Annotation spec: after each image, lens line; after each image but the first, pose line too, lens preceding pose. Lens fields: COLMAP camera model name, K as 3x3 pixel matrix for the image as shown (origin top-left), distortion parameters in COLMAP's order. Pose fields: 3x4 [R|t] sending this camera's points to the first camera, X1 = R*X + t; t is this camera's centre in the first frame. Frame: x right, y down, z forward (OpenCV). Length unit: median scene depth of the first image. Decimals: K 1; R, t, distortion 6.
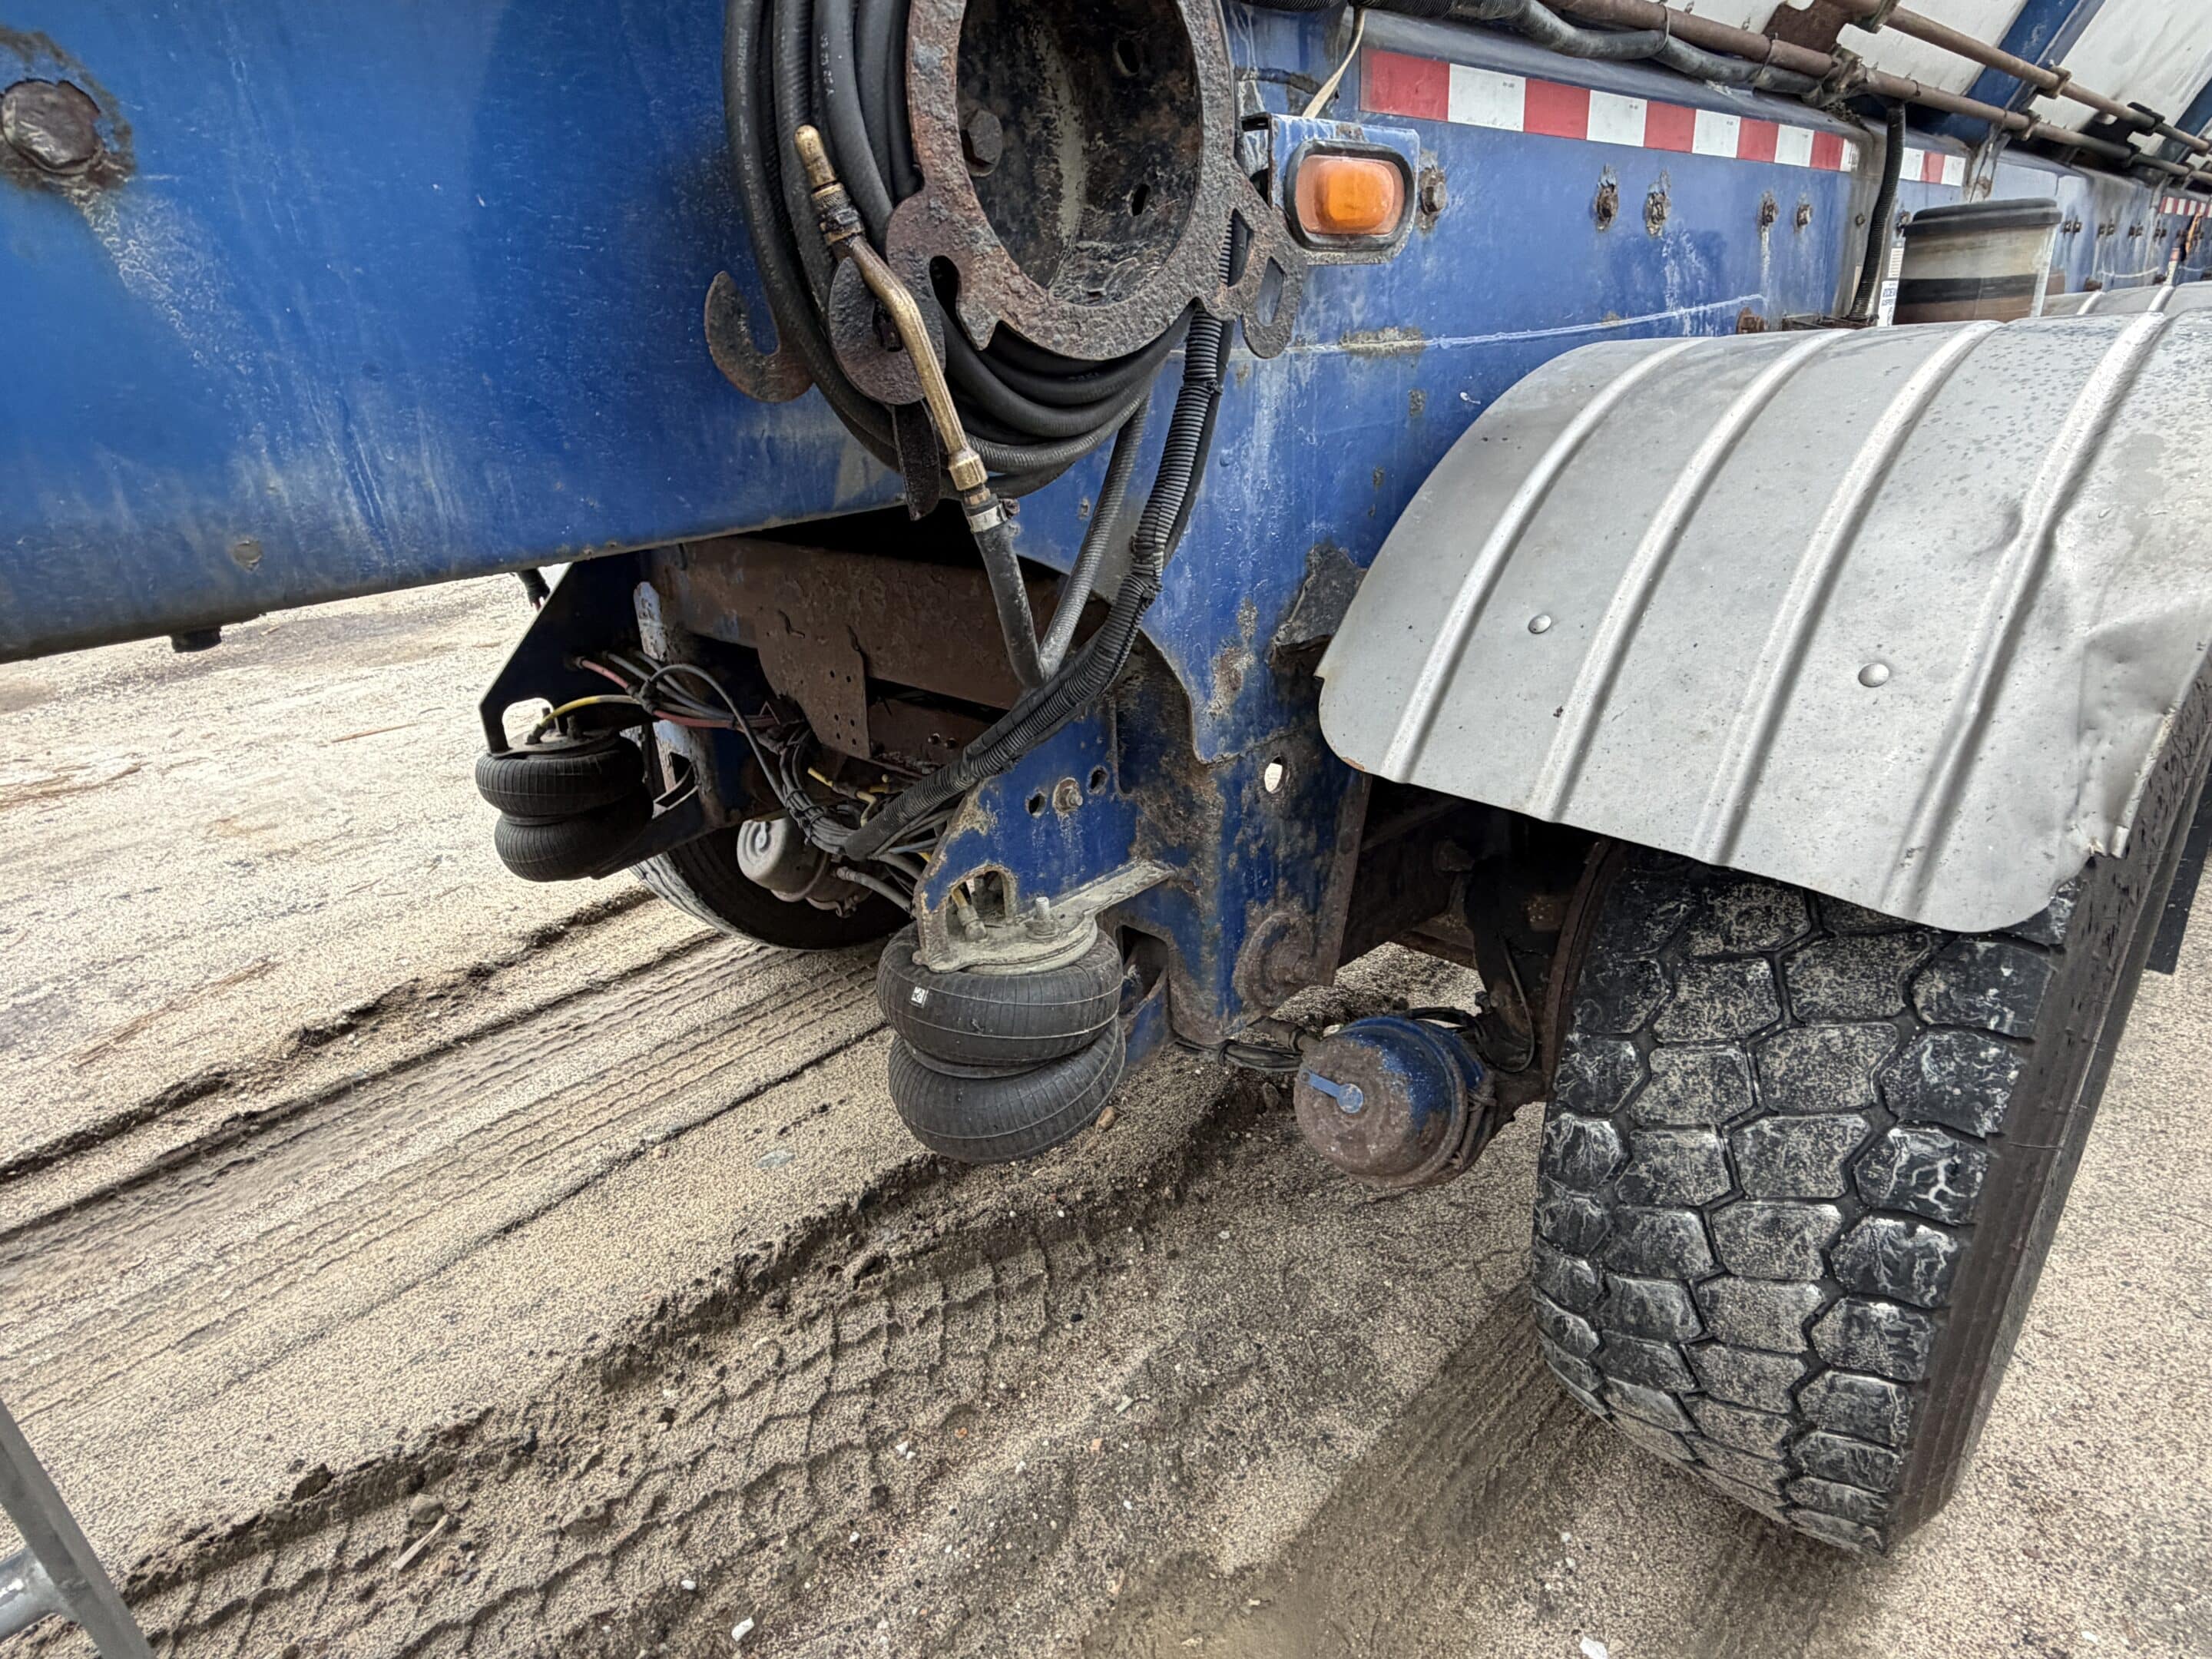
lens RADIAL K [[1246.4, 0, 1094.3], [0, 1246.4, 830.8], [0, 0, 1]] dist [-0.000593, 0.001465]
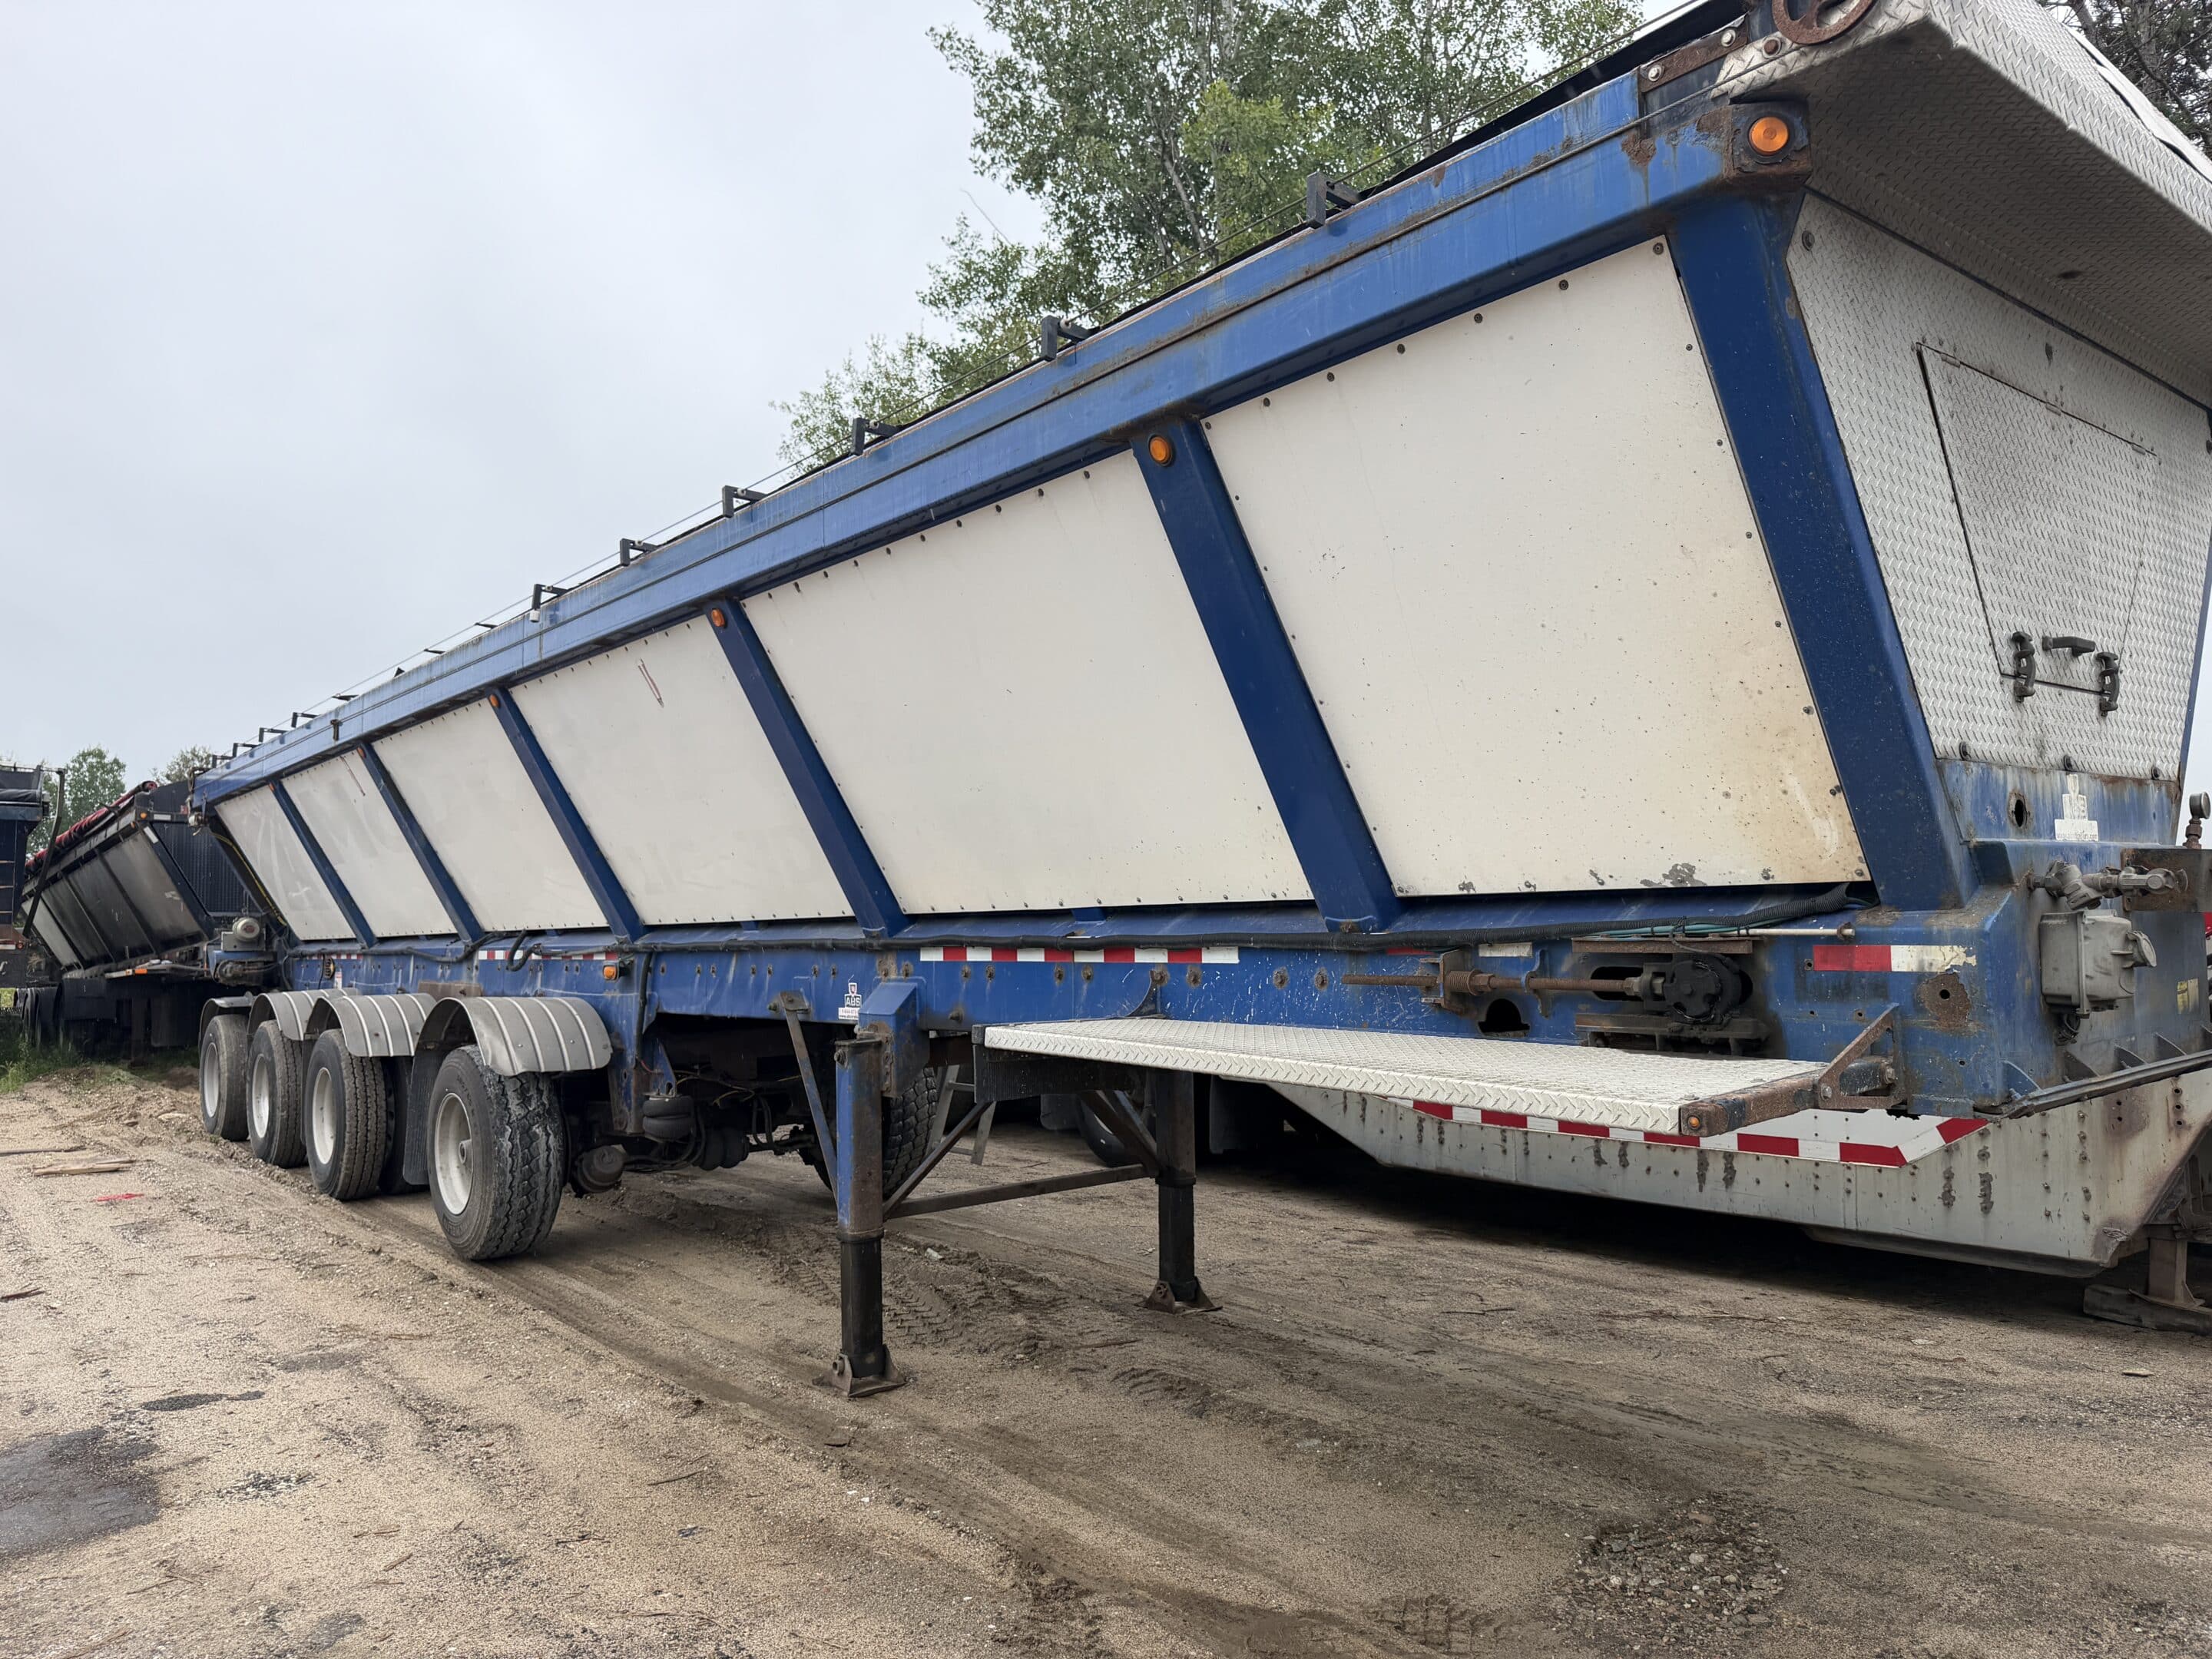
lens RADIAL K [[1577.7, 0, 1106.0], [0, 1577.7, 829.5], [0, 0, 1]] dist [0.092551, -0.158606]
pose [[0.115751, 0.109802, 0.987190, -8.055408], [0.395193, 0.906729, -0.147191, 0.652683], [-0.911276, 0.407168, 0.061562, -1.073321]]
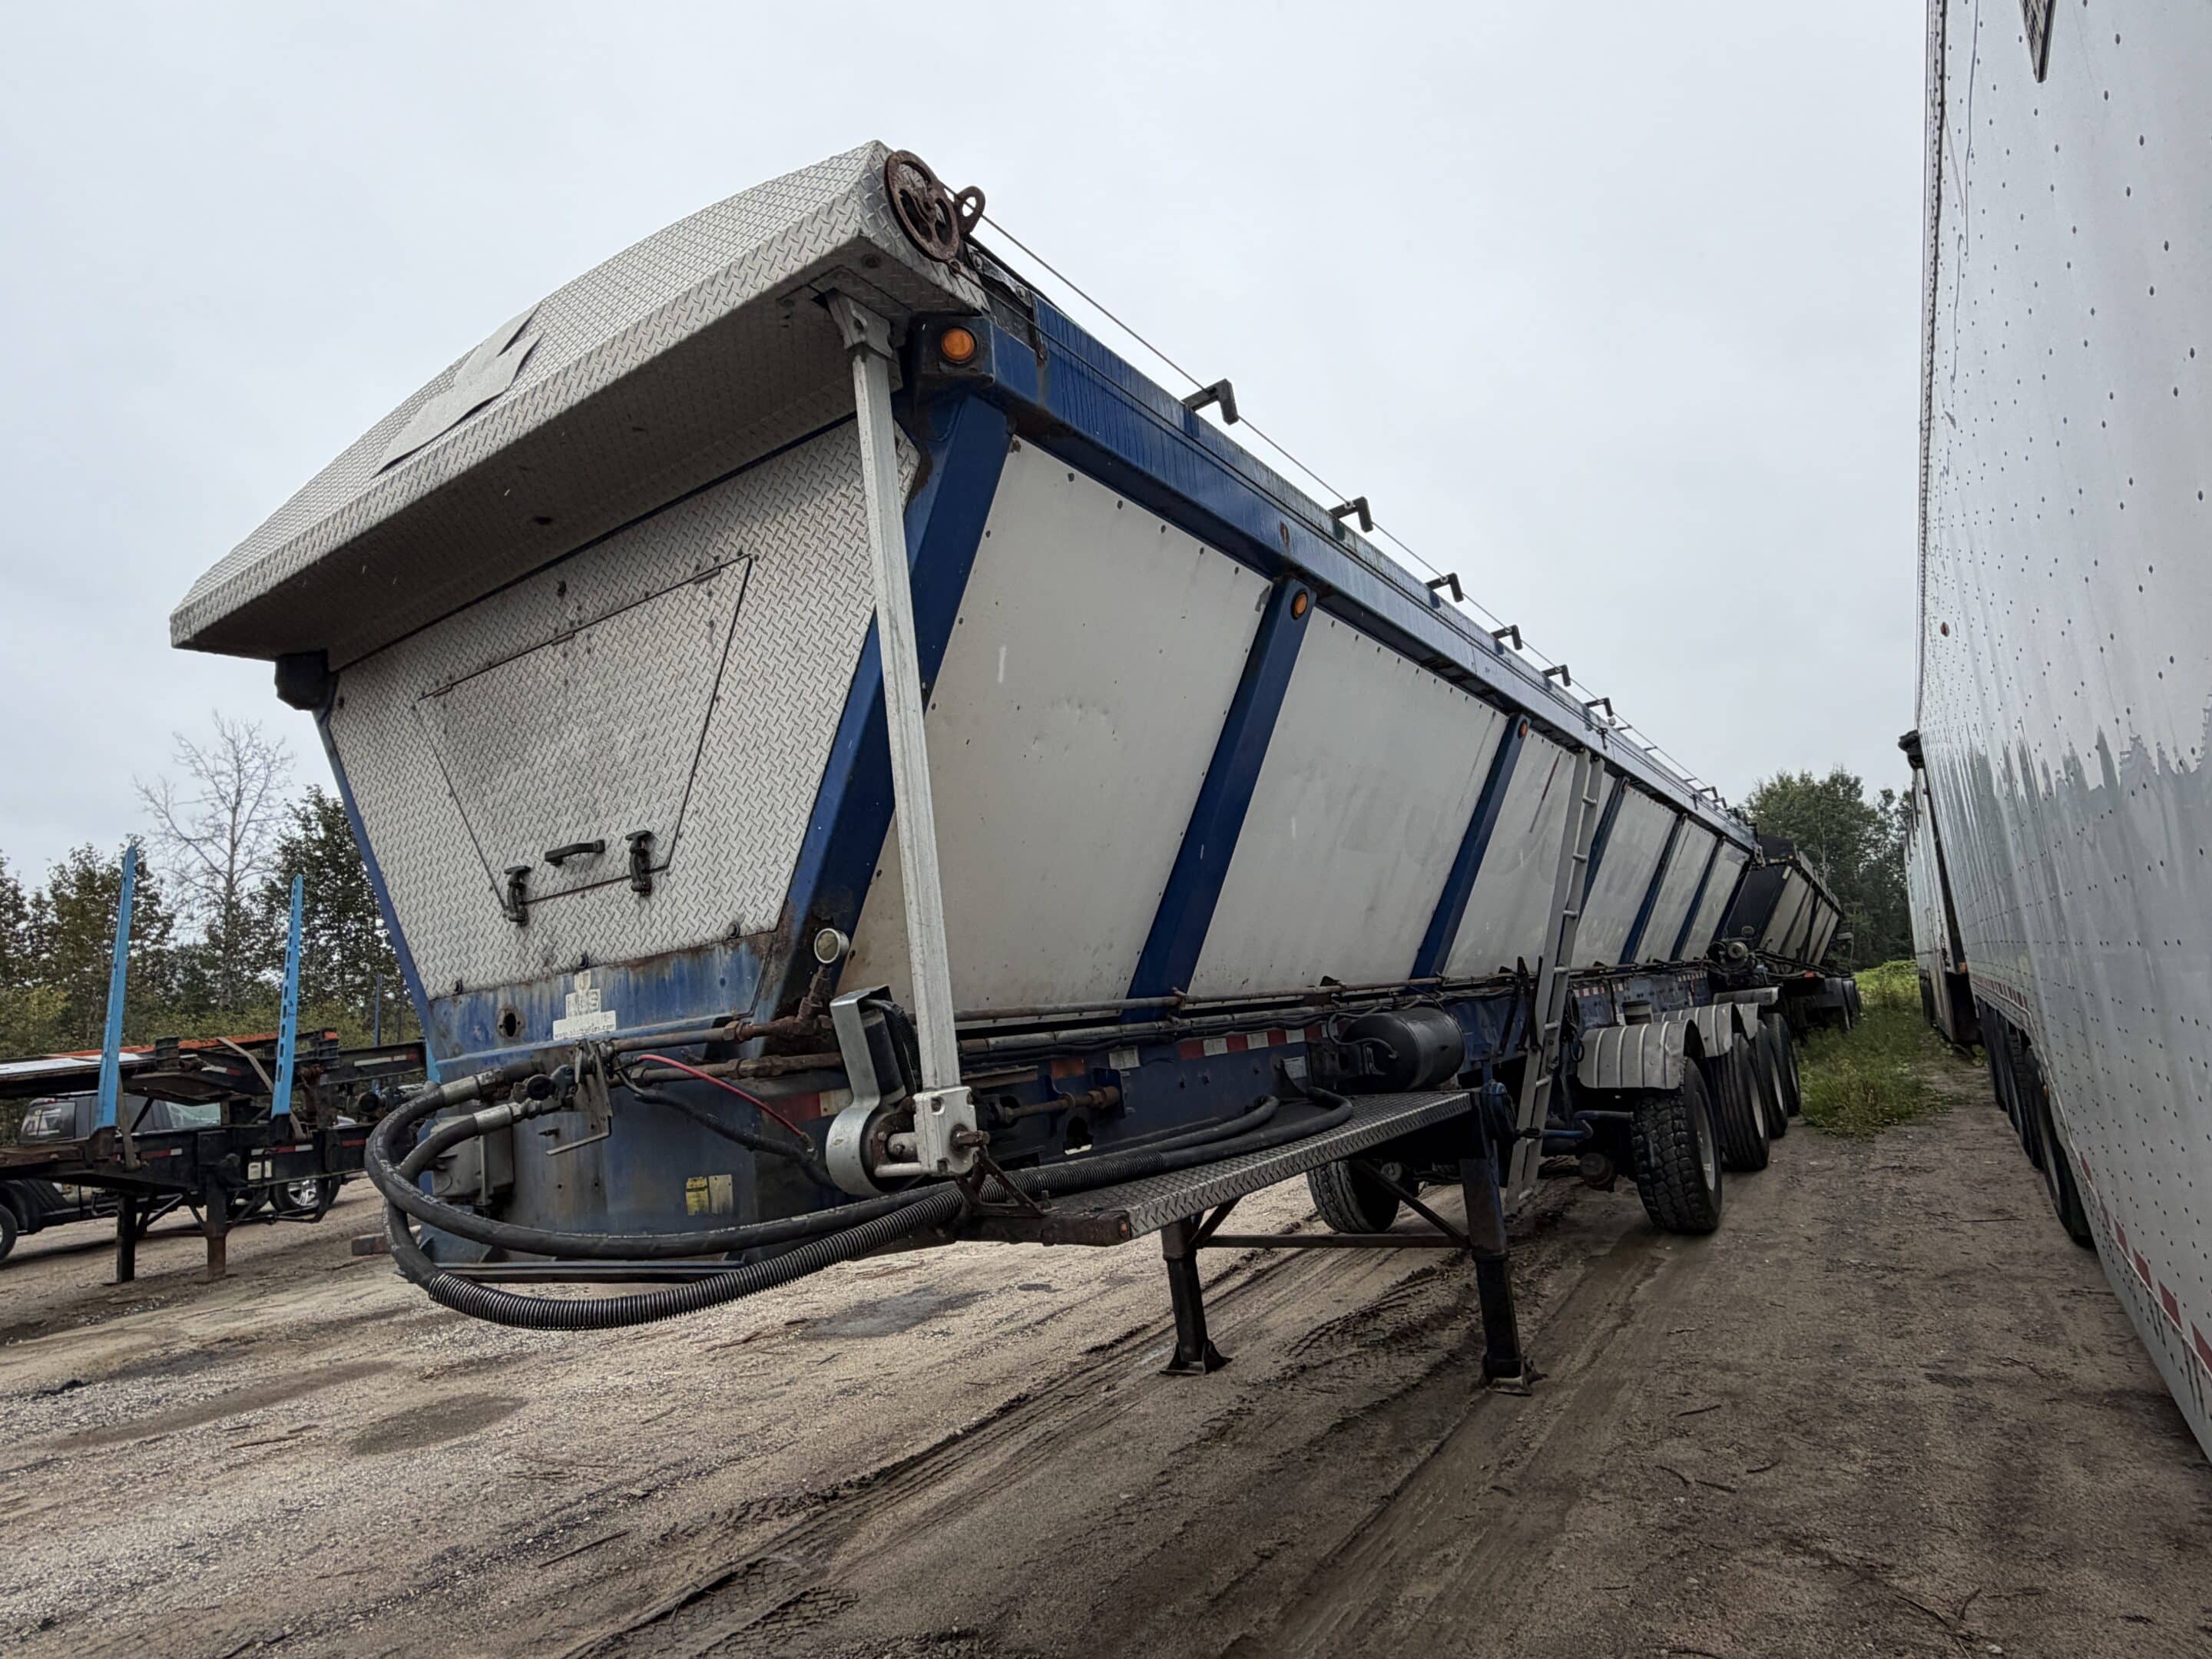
lens RADIAL K [[1246.4, 0, 1094.3], [0, 1246.4, 830.8], [0, 0, 1]] dist [-0.000593, 0.001465]
pose [[0.982083, -0.022743, 0.187070, -3.941432], [0.120053, 0.840682, -0.528054, 2.179750], [-0.145257, 0.541051, 0.828350, -5.363862]]
